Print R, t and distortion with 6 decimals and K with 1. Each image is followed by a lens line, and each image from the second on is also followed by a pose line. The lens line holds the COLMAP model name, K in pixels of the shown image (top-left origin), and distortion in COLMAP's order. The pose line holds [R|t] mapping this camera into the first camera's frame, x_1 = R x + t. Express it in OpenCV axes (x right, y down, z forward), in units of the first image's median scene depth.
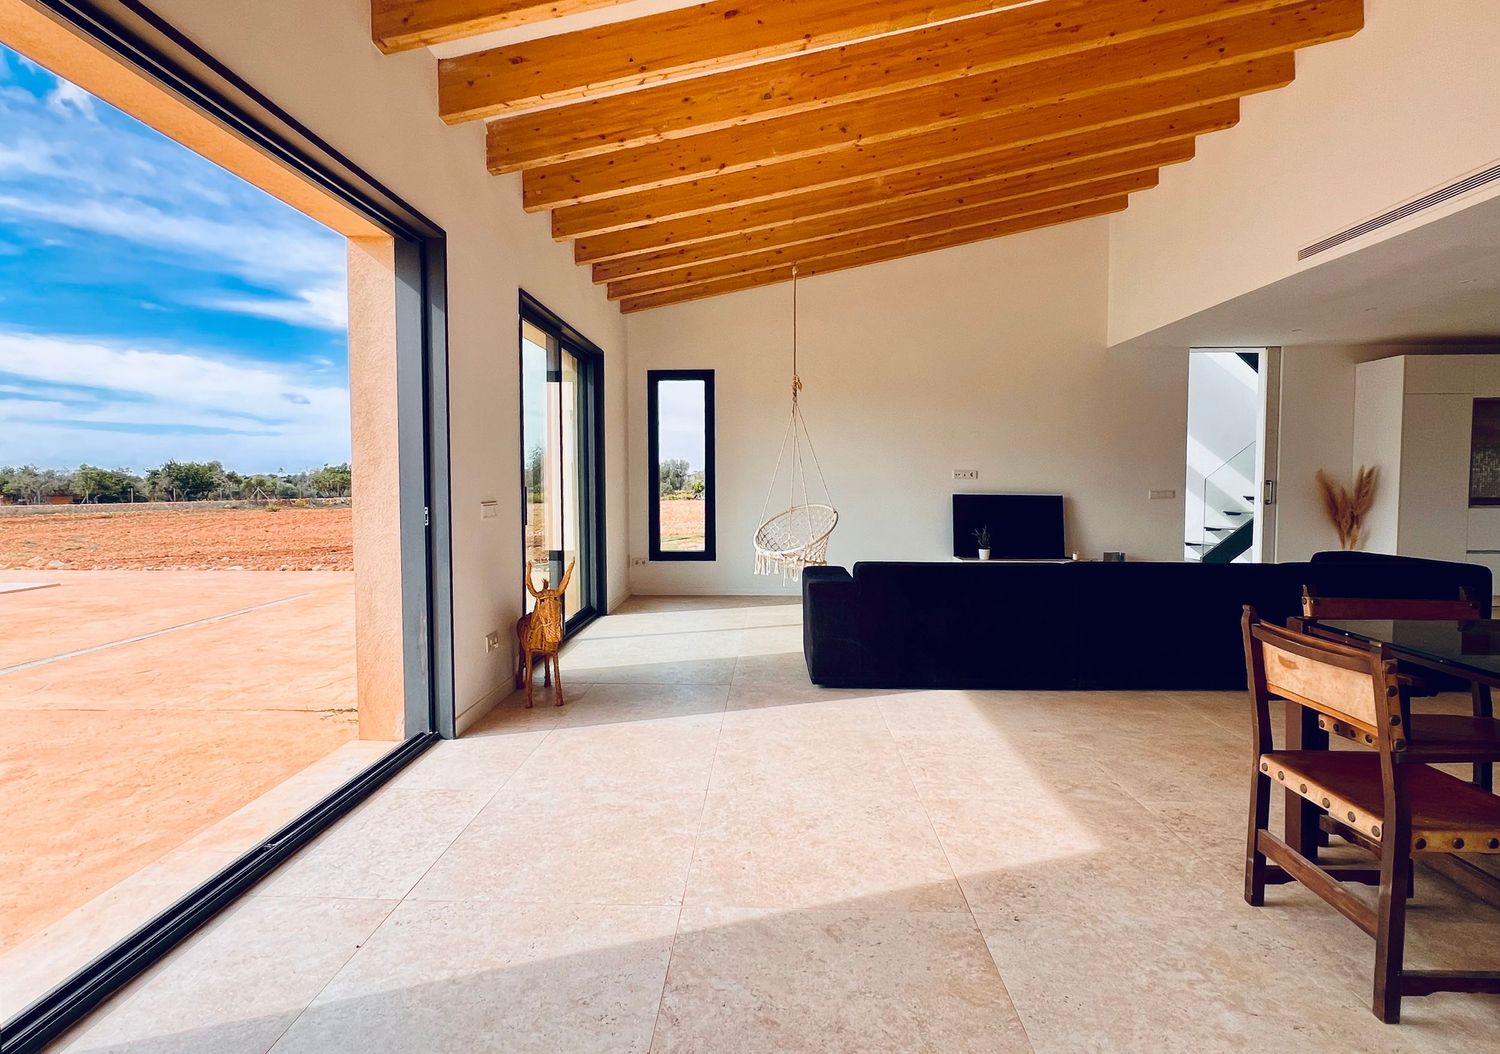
lens RADIAL K [[776.7, 0, 728.8], [0, 776.7, 520.5], [0, 0, 1]] dist [-0.002693, -0.000284]
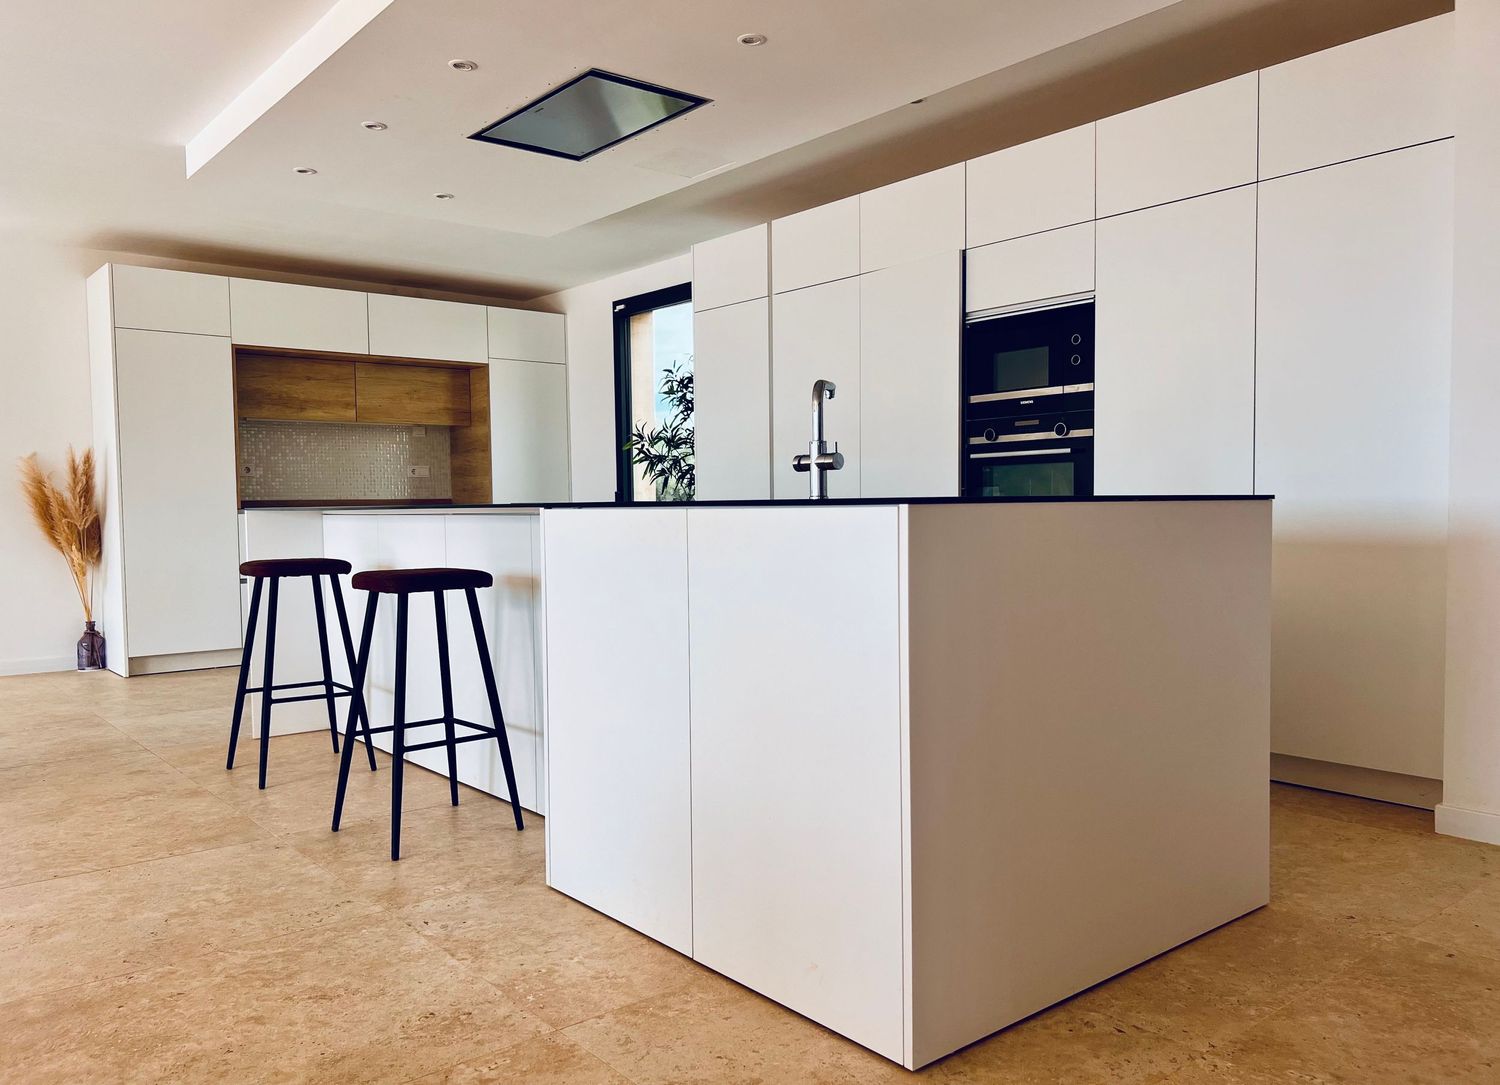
lens RADIAL K [[1132.0, 0, 766.2], [0, 1132.0, 570.0], [0, 0, 1]] dist [-0.001755, 0.001042]
pose [[0.735671, -0.044857, 0.675852, 0.832014], [0.045992, 0.998810, 0.016229, 0.044823], [-0.675776, 0.019144, 0.736859, 0.010143]]
